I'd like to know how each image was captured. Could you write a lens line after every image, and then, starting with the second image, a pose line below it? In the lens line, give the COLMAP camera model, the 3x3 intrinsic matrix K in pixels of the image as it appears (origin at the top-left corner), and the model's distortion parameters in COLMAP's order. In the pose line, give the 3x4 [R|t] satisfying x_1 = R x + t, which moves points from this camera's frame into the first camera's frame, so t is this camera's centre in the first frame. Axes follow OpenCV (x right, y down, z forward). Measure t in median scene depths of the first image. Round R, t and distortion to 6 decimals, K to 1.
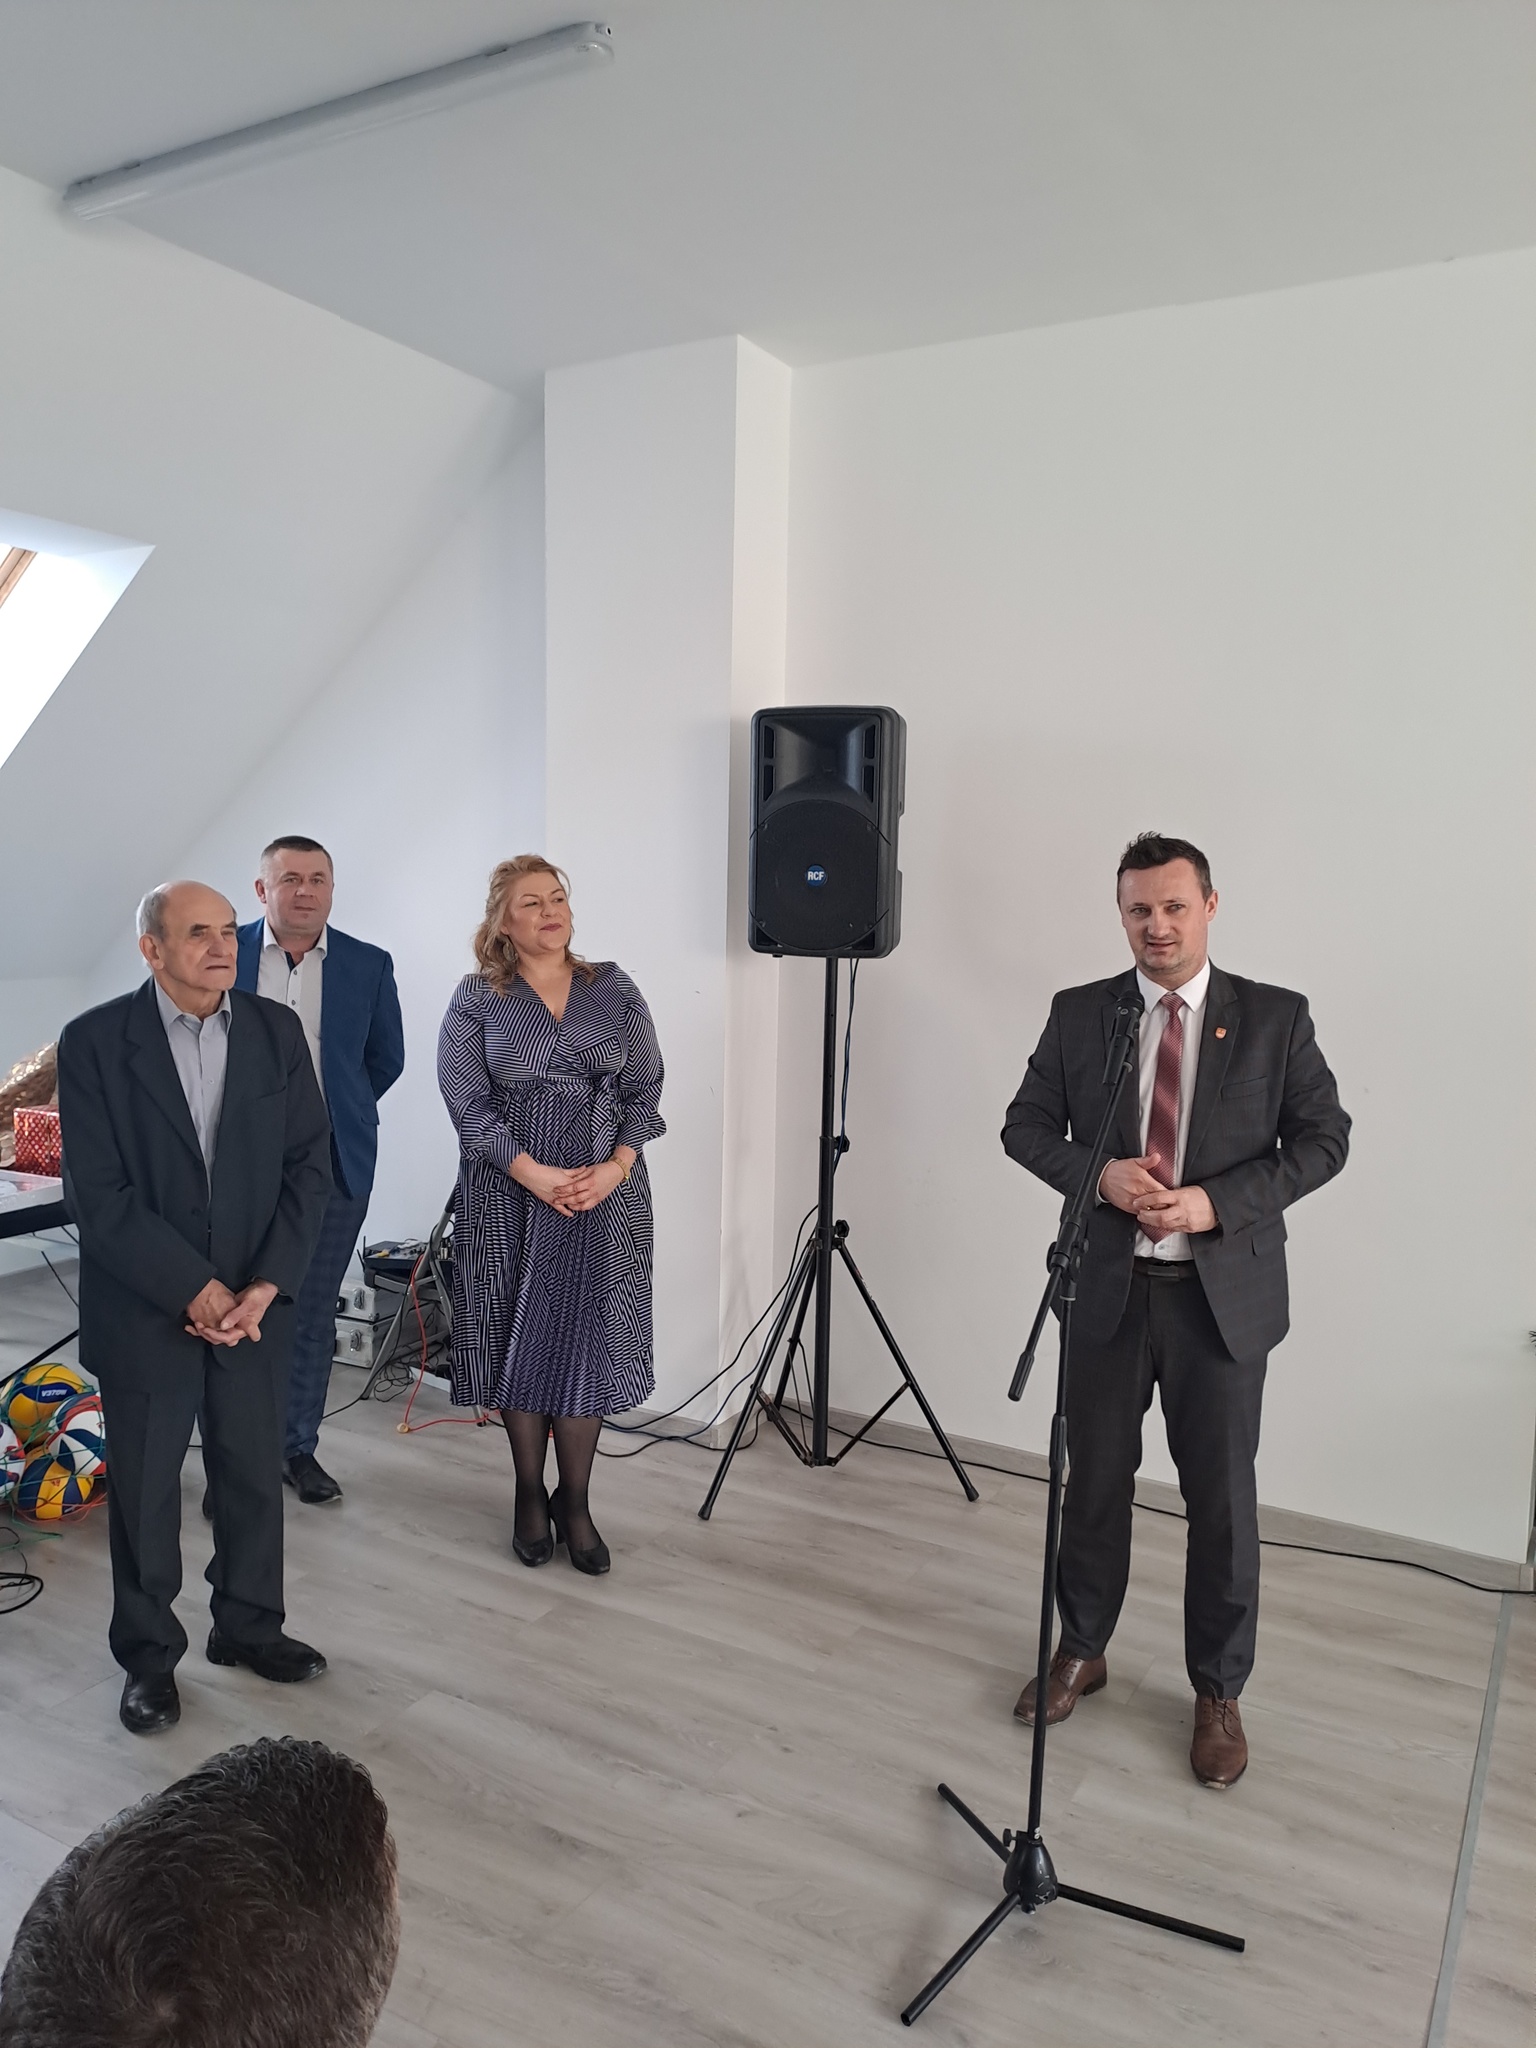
lens RADIAL K [[1521.2, 0, 744.3], [0, 1521.2, 1020.3], [0, 0, 1]] dist [0.071071, -0.051557]
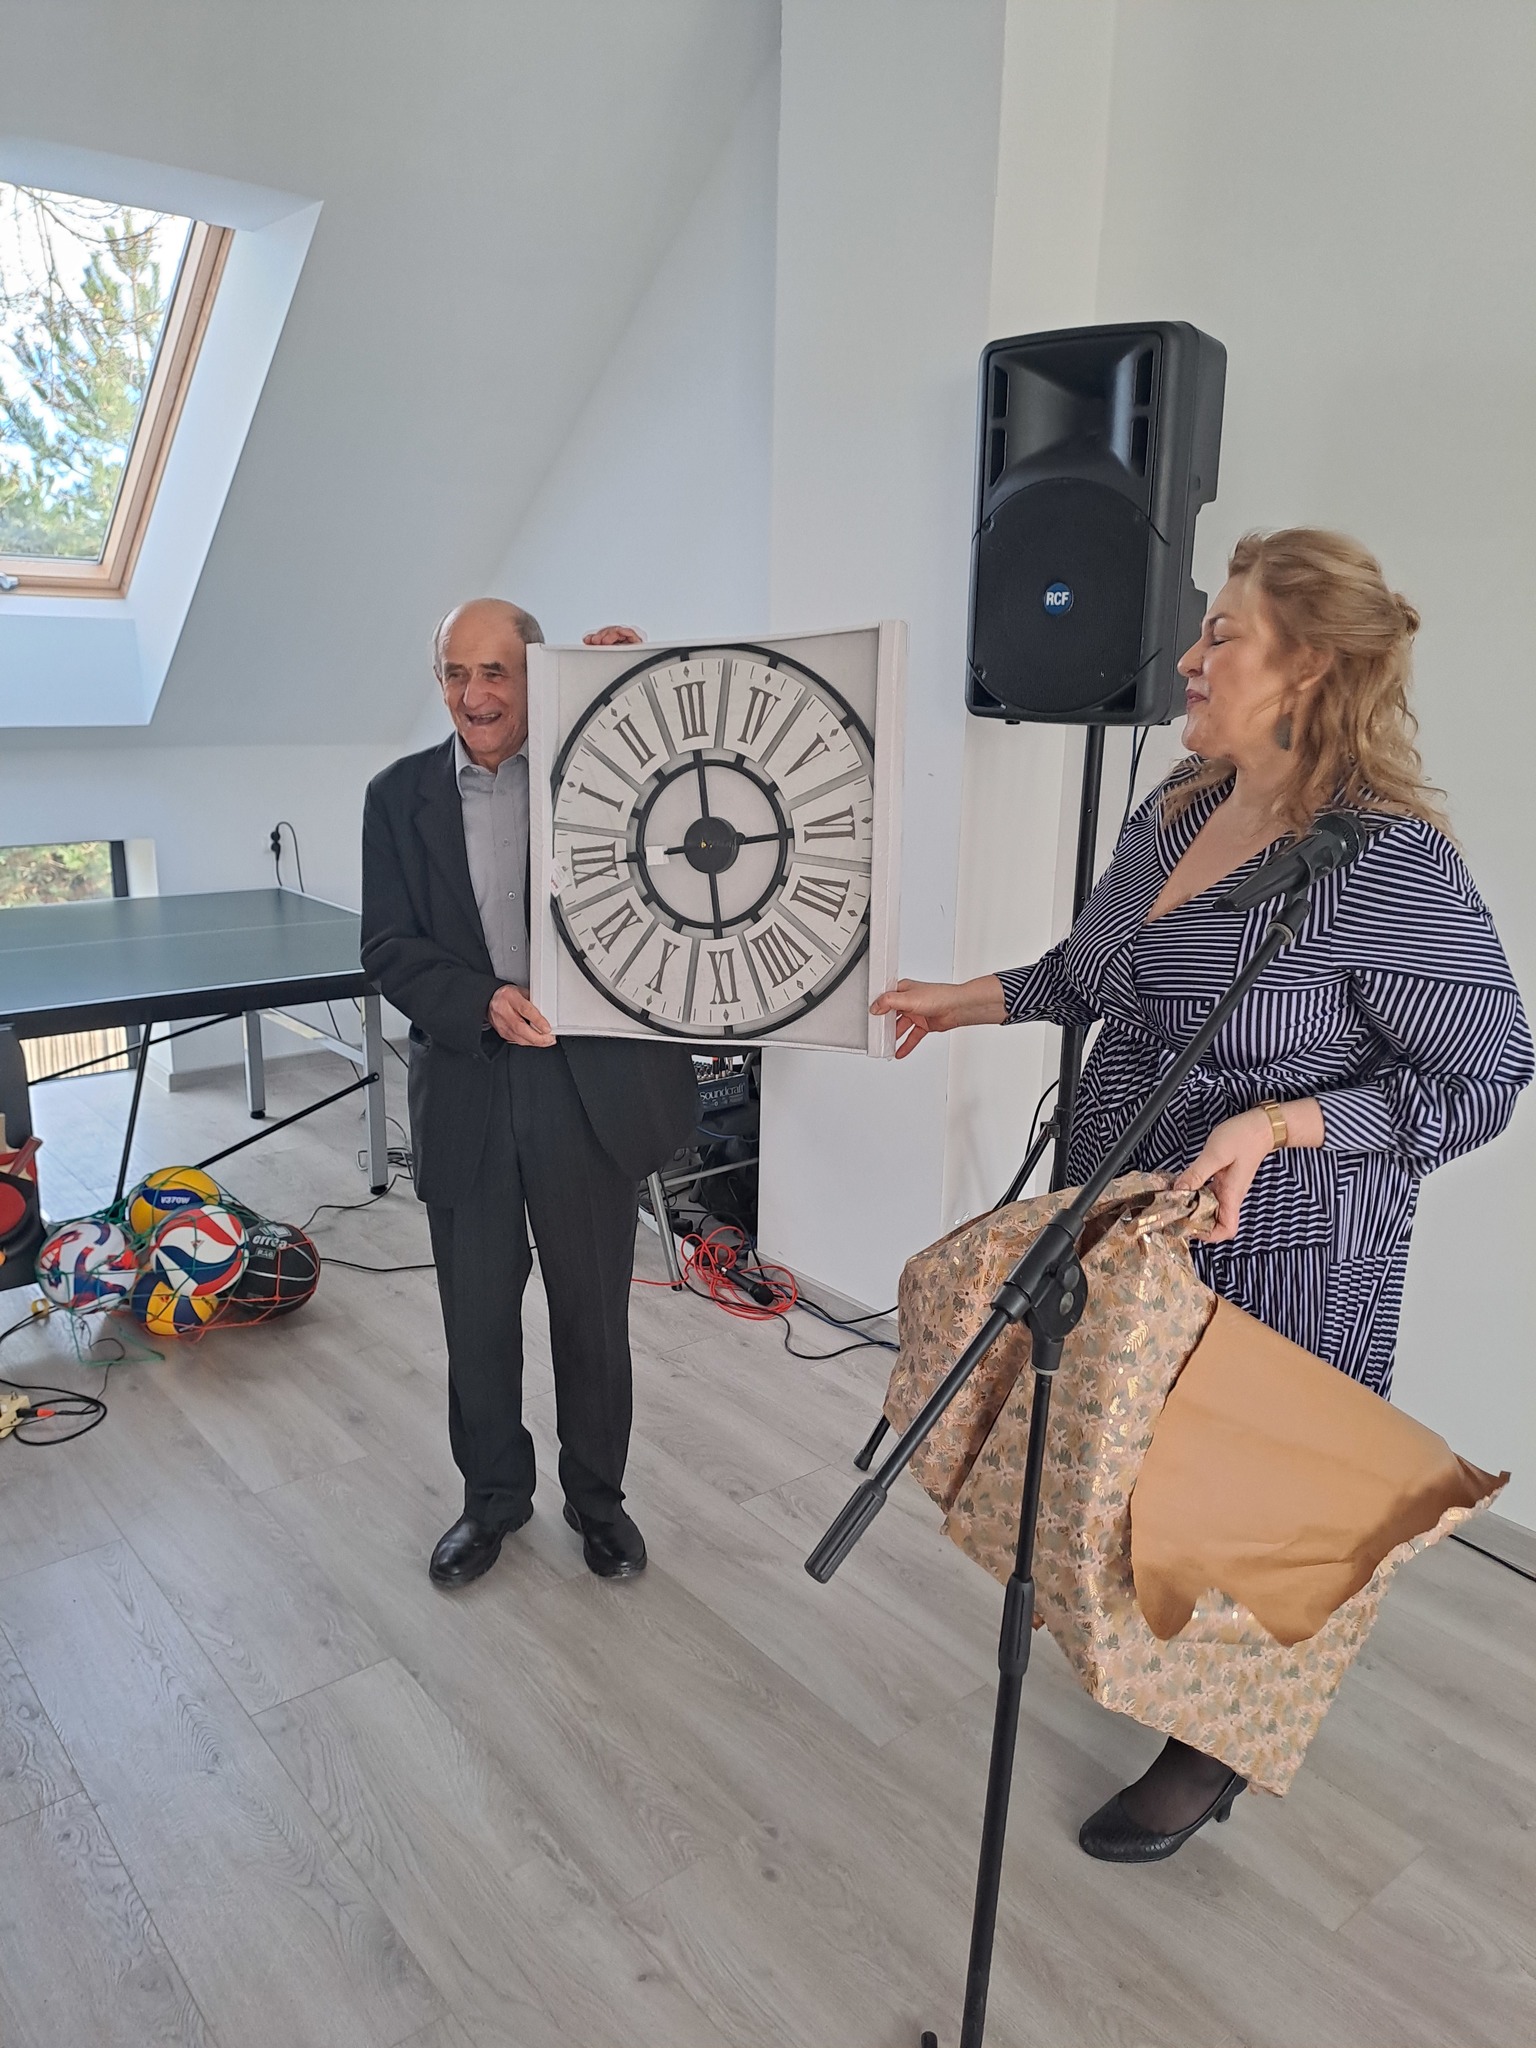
lens RADIAL K [[1521.2, 0, 764.8], [0, 1521.2, 1029.8], [0, 0, 1]] dist [0.071071, -0.051557]
pose [[0.941524, 0.086417, -0.325676, 0.165306], [-0.042778, 0.989388, 0.138860, 0.005182], [0.334220, -0.116809, 0.935229, 0.306263]]
